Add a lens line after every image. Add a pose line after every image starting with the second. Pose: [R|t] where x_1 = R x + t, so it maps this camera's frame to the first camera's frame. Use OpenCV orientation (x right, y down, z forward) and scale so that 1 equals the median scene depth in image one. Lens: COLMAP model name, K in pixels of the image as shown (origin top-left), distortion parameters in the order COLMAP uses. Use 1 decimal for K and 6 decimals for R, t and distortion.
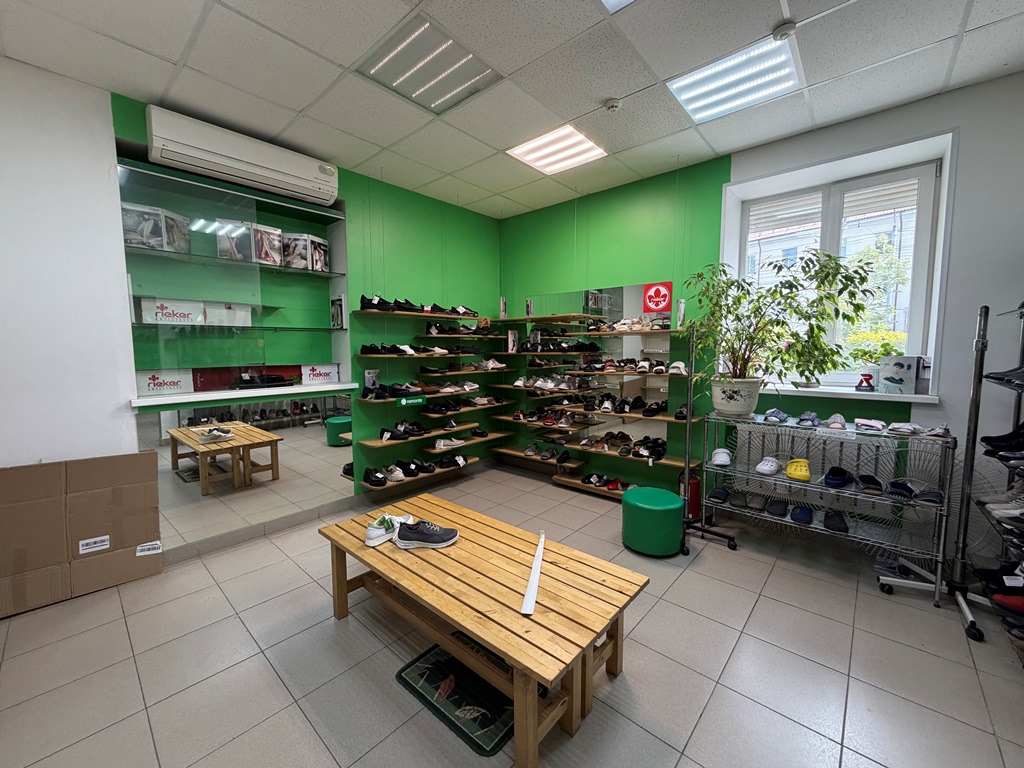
lens RADIAL K [[407.7, 0, 510.0], [0, 407.7, 385.1], [0, 0, 1]] dist [0.000185, -0.000128]
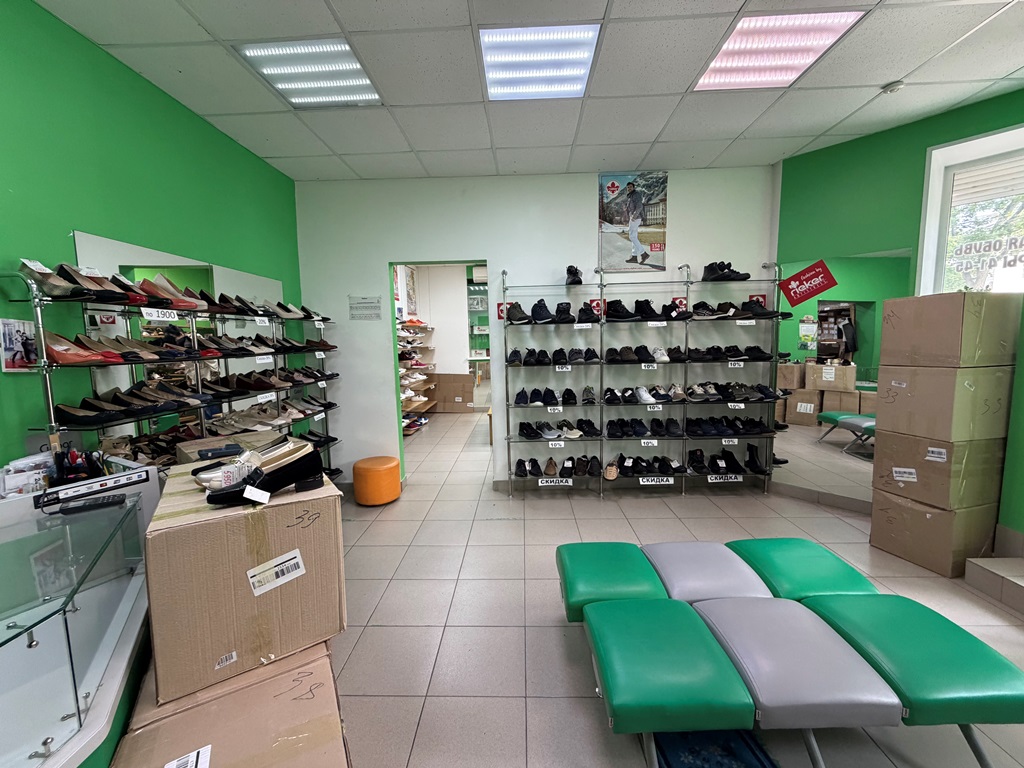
lens RADIAL K [[407.7, 0, 510.0], [0, 407.7, 385.1], [0, 0, 1]] dist [0.000185, -0.000128]
pose [[0.651191, 0.072578, -0.755435, 1.257265], [-0.046139, 0.997361, 0.056048, 0.040406], [0.757510, -0.001643, 0.652821, -0.621422]]
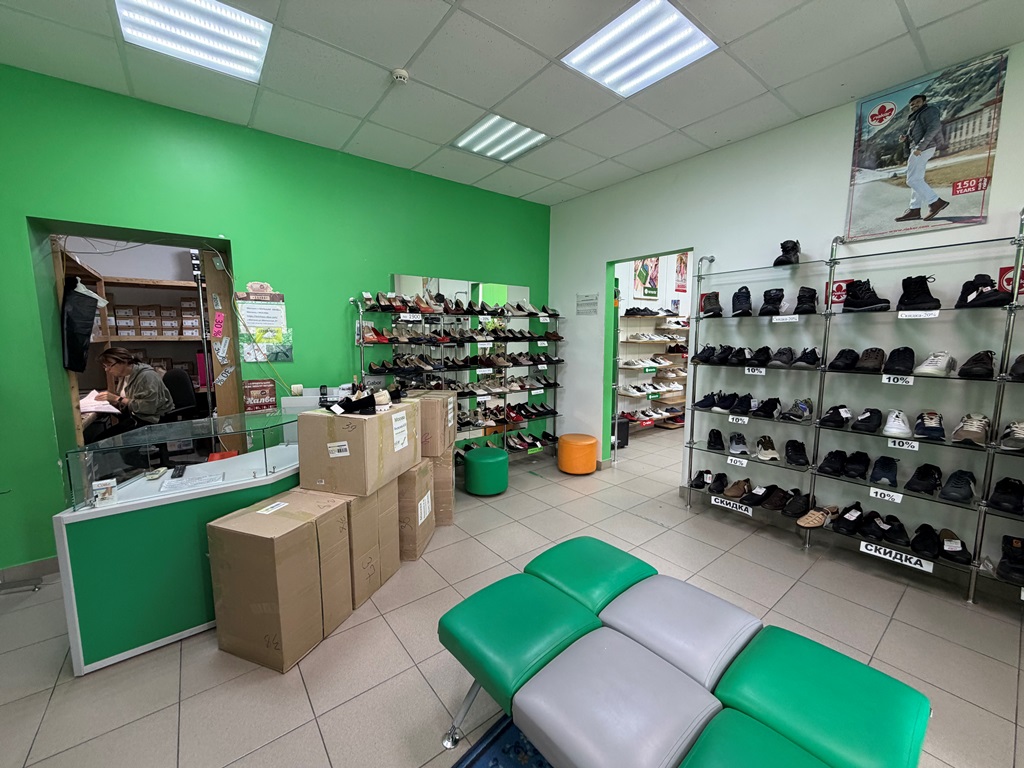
lens RADIAL K [[407.7, 0, 510.0], [0, 407.7, 385.1], [0, 0, 1]] dist [0.000185, -0.000128]
pose [[-0.168299, 0.123017, -0.978030, 1.462969], [-0.083571, 0.986829, 0.138504, 0.004974], [0.982187, 0.105046, -0.155801, -0.220197]]
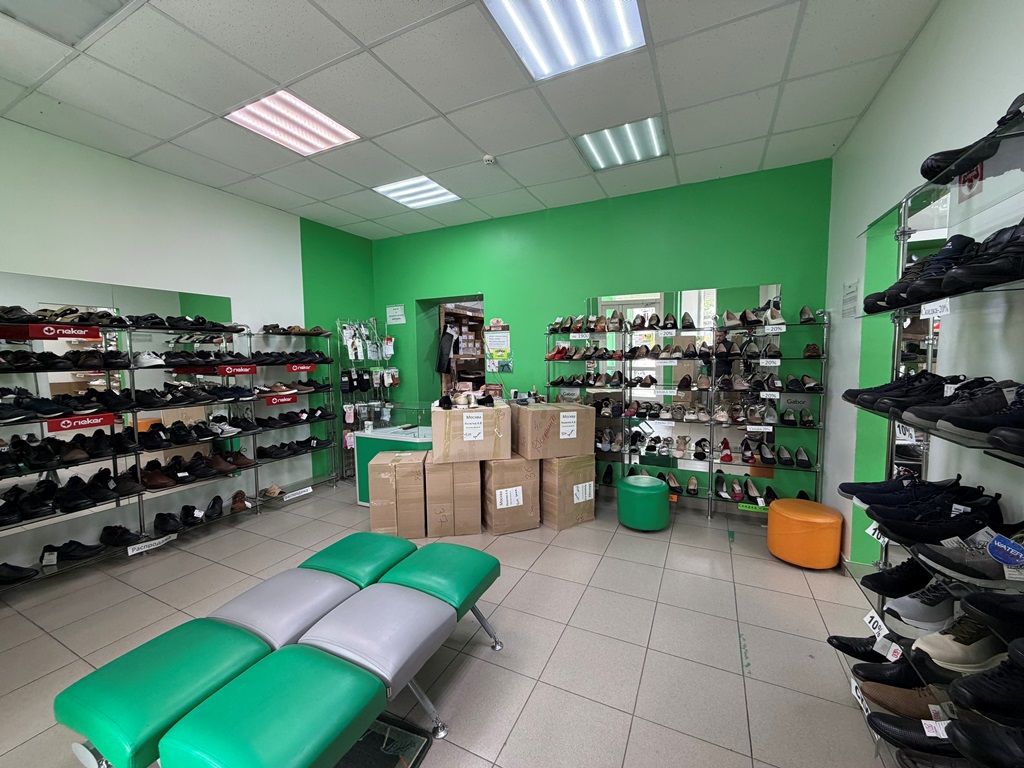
lens RADIAL K [[407.7, 0, 510.0], [0, 407.7, 385.1], [0, 0, 1]] dist [0.000185, -0.000128]
pose [[-0.959641, 0.036819, -0.278806, 1.010050], [-0.008667, 0.987050, 0.160181, -0.044574], [0.281093, 0.156133, -0.946895, 0.358784]]
